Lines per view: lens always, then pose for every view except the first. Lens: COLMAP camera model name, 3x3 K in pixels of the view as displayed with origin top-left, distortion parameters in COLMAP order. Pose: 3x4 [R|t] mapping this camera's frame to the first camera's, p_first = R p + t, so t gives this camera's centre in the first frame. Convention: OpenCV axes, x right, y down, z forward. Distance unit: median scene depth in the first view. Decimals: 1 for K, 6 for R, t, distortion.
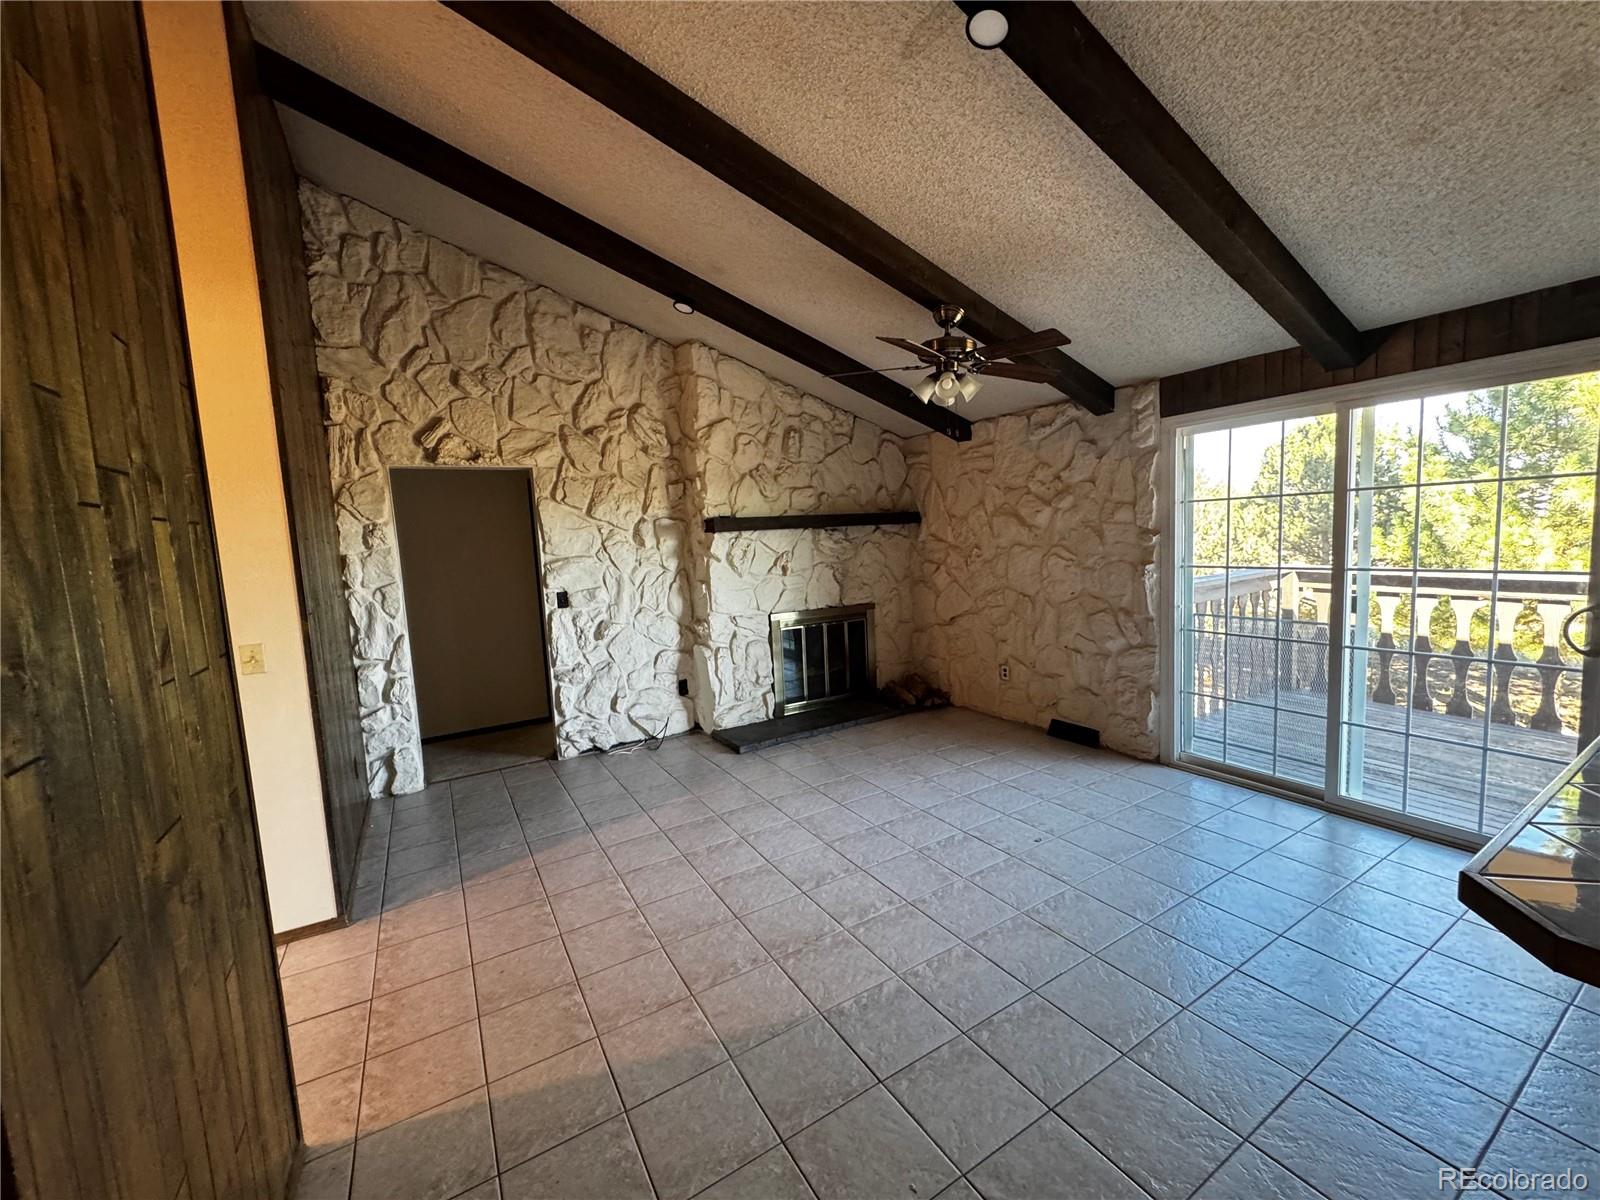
lens RADIAL K [[636.1, 0, 800.0], [0, 636.1, 600.0], [0, 0, 1]] dist [-0.001142, 0.000113]
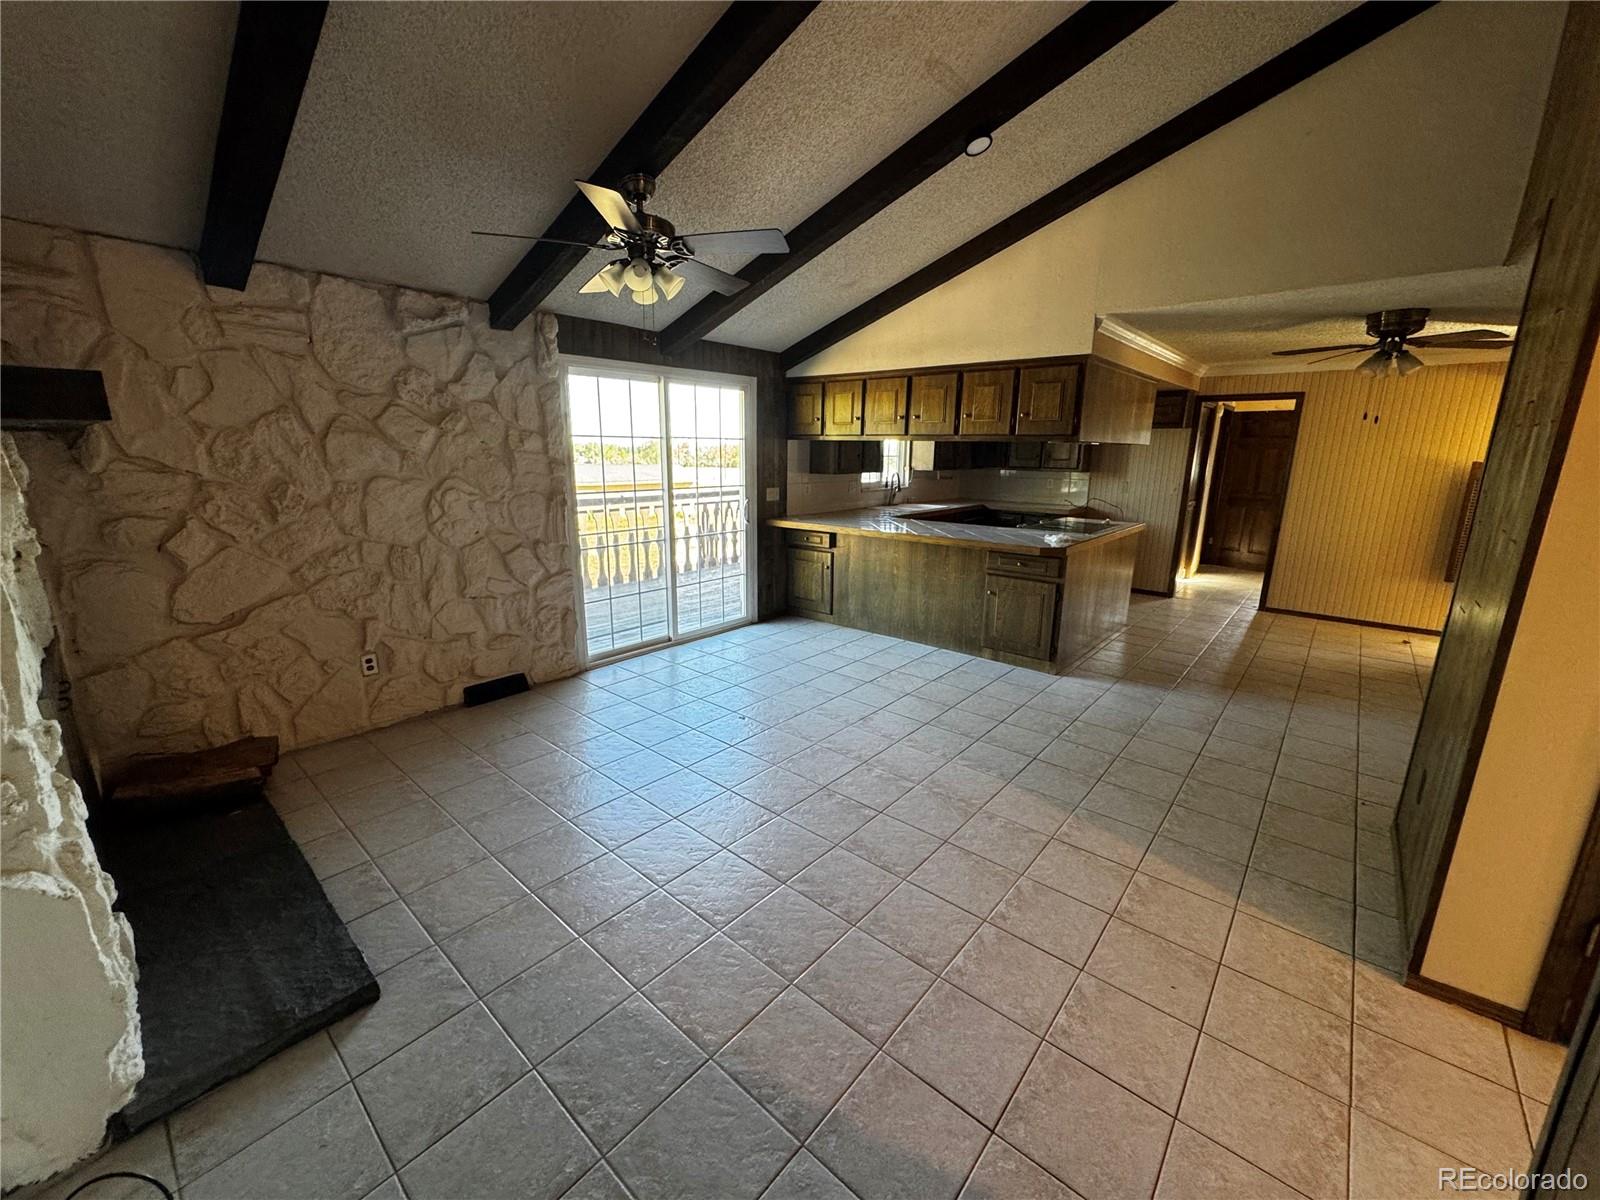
lens RADIAL K [[636.1, 0, 800.0], [0, 636.1, 600.0], [0, 0, 1]] dist [-0.001142, 0.000113]
pose [[-0.313518, -0.172749, 0.933737, -0.475452], [0.105587, 0.970873, 0.215072, -0.055900], [-0.943694, 0.166019, -0.286146, 0.766905]]
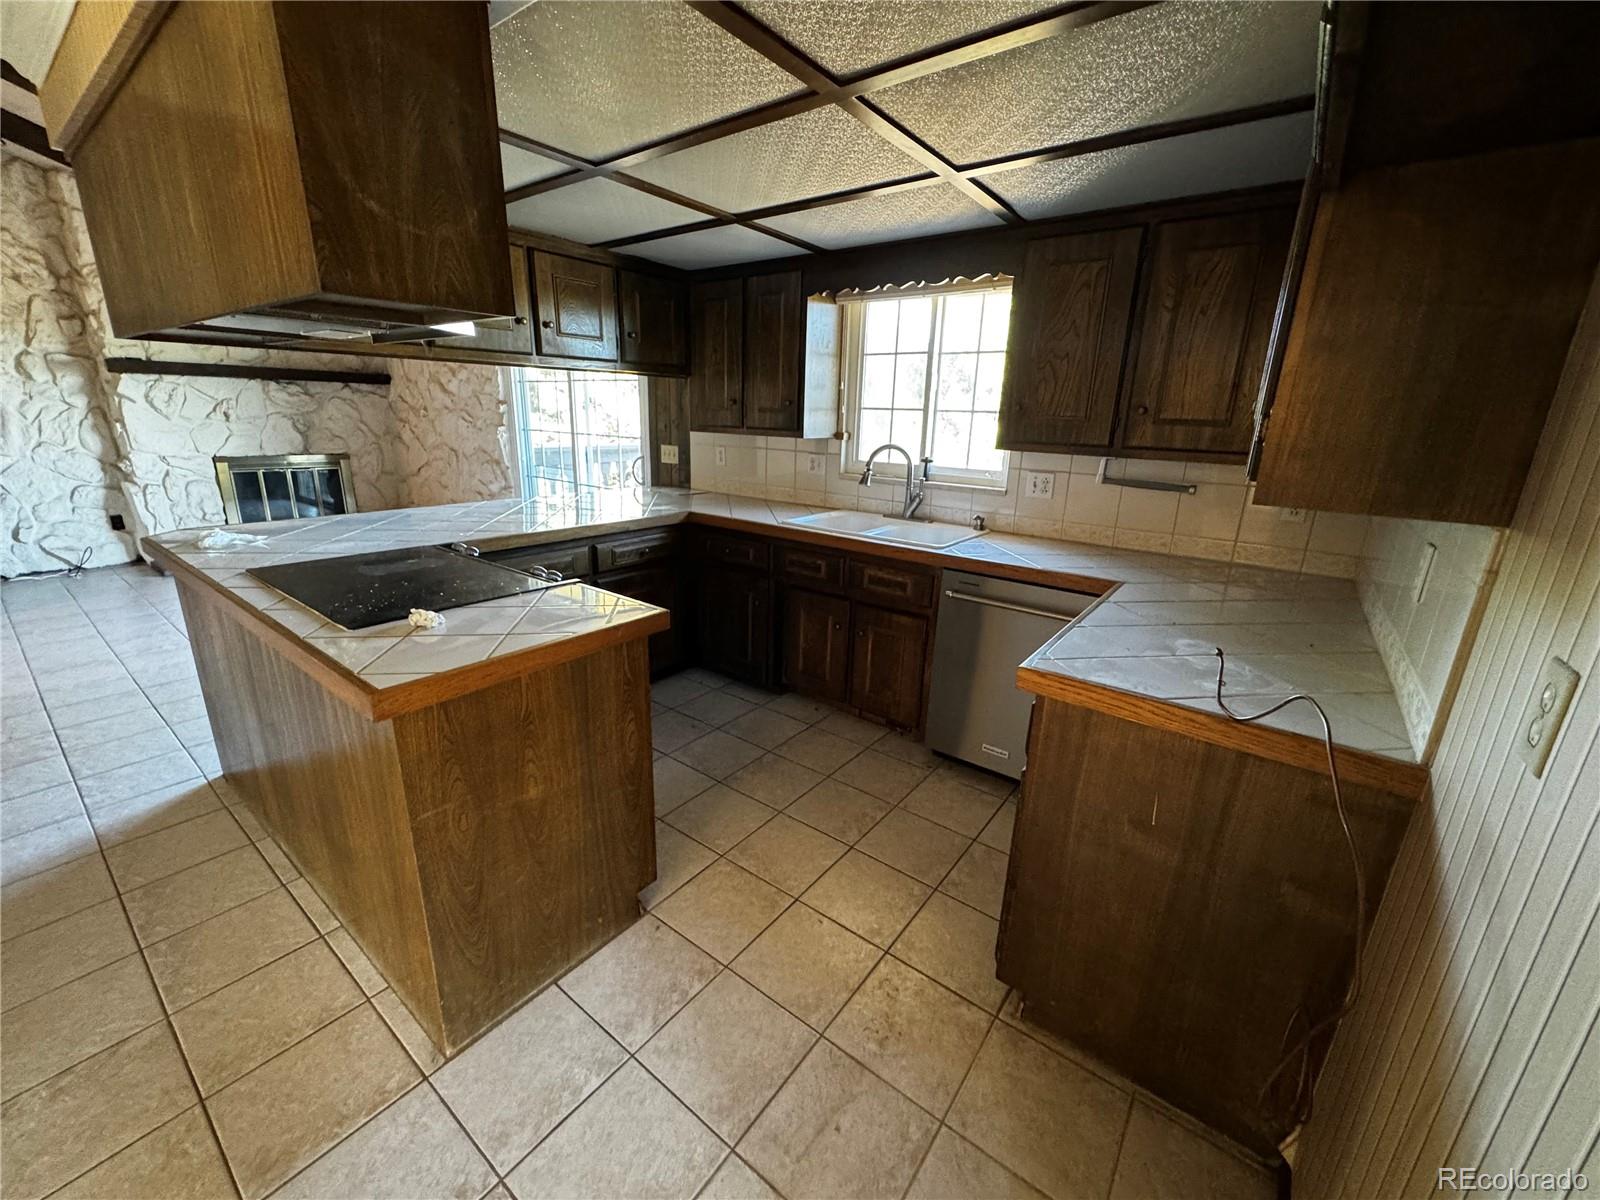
lens RADIAL K [[636.1, 0, 800.0], [0, 636.1, 600.0], [0, 0, 1]] dist [-0.001142, 0.000113]
pose [[0.926121, -0.031075, 0.375944, 0.495640], [-0.036683, 0.984459, 0.171740, 0.042534], [-0.375439, -0.172843, 0.910588, -0.444150]]
